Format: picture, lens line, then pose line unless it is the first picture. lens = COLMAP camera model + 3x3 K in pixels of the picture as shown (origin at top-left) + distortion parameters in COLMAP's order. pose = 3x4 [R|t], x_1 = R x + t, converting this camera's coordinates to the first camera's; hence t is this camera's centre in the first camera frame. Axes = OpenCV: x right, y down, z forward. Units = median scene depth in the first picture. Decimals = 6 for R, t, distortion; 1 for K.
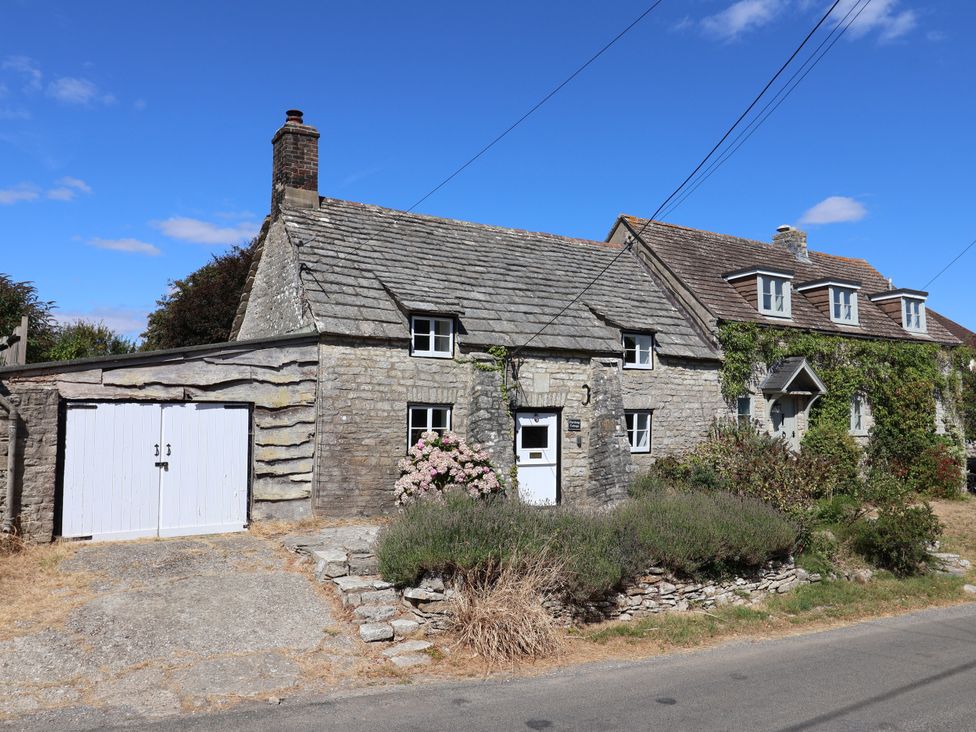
lens RADIAL K [[806.1, 0, 494.2], [0, 806.1, 365.0], [0, 0, 1]] dist [0.006883, -0.002777]
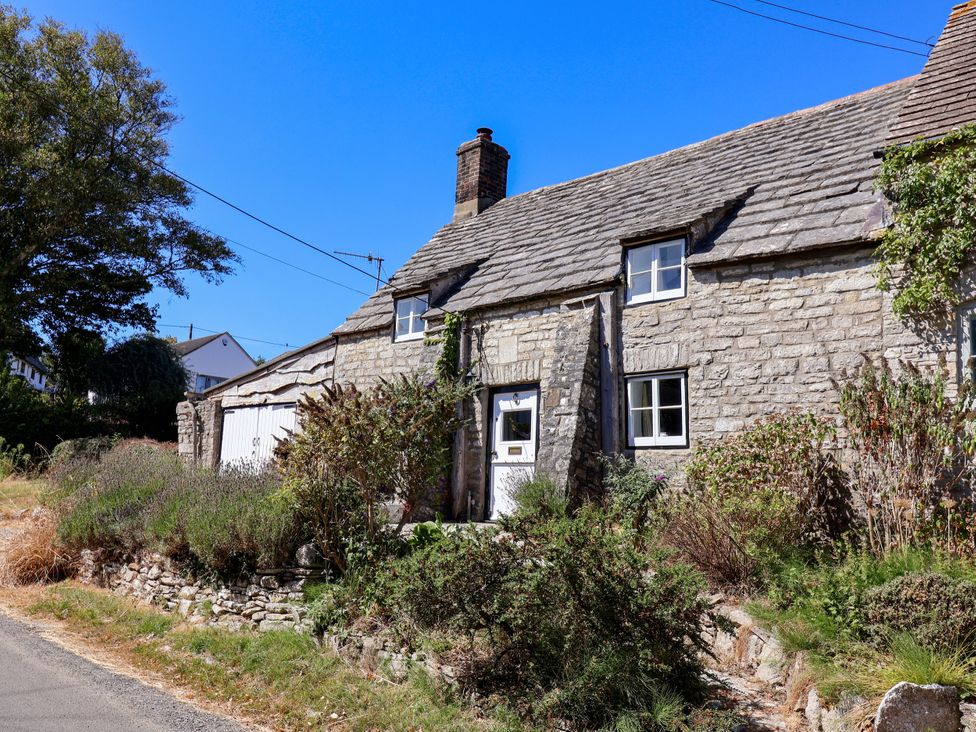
lens RADIAL K [[865.4, 0, 497.9], [0, 865.4, 364.0], [0, 0, 1]] dist [0.009489, -0.004285]
pose [[0.207490, -0.149043, -0.966816, 0.867734], [0.021934, 0.988786, -0.147722, 0.160484], [0.977991, 0.009444, 0.208432, 0.883881]]
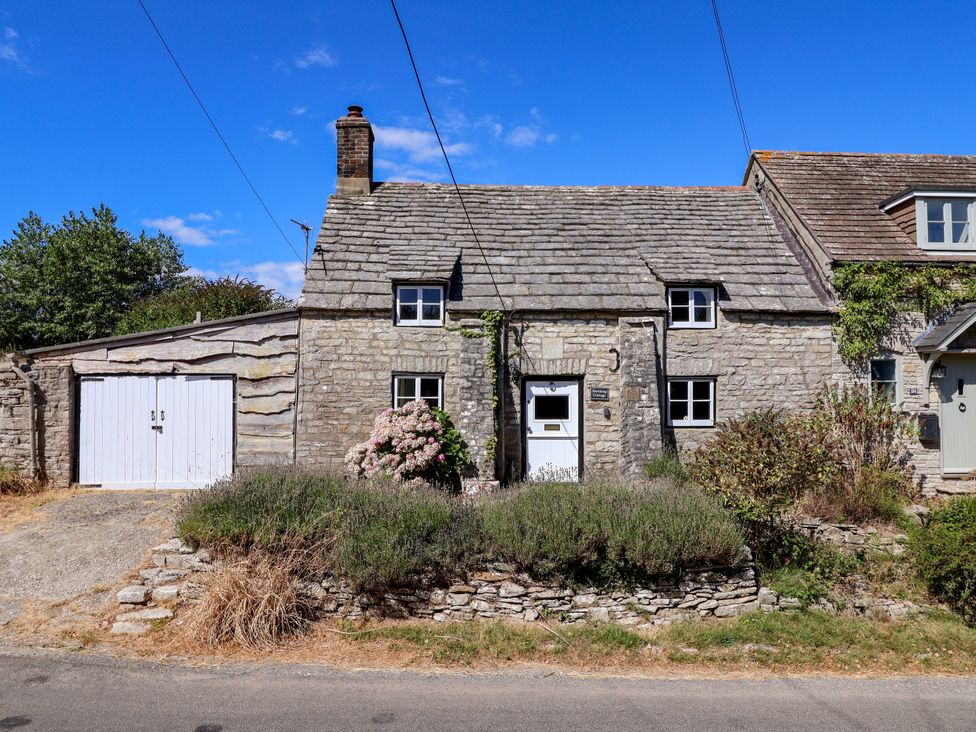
lens RADIAL K [[712.7, 0, 496.8], [0, 712.7, 365.6], [0, 0, 1]] dist [0.005076, -0.001229]
pose [[0.861122, -0.024675, -0.507800, 0.442538], [0.038196, 0.999139, 0.016222, 0.027922], [0.506962, -0.033365, 0.861322, 0.288889]]
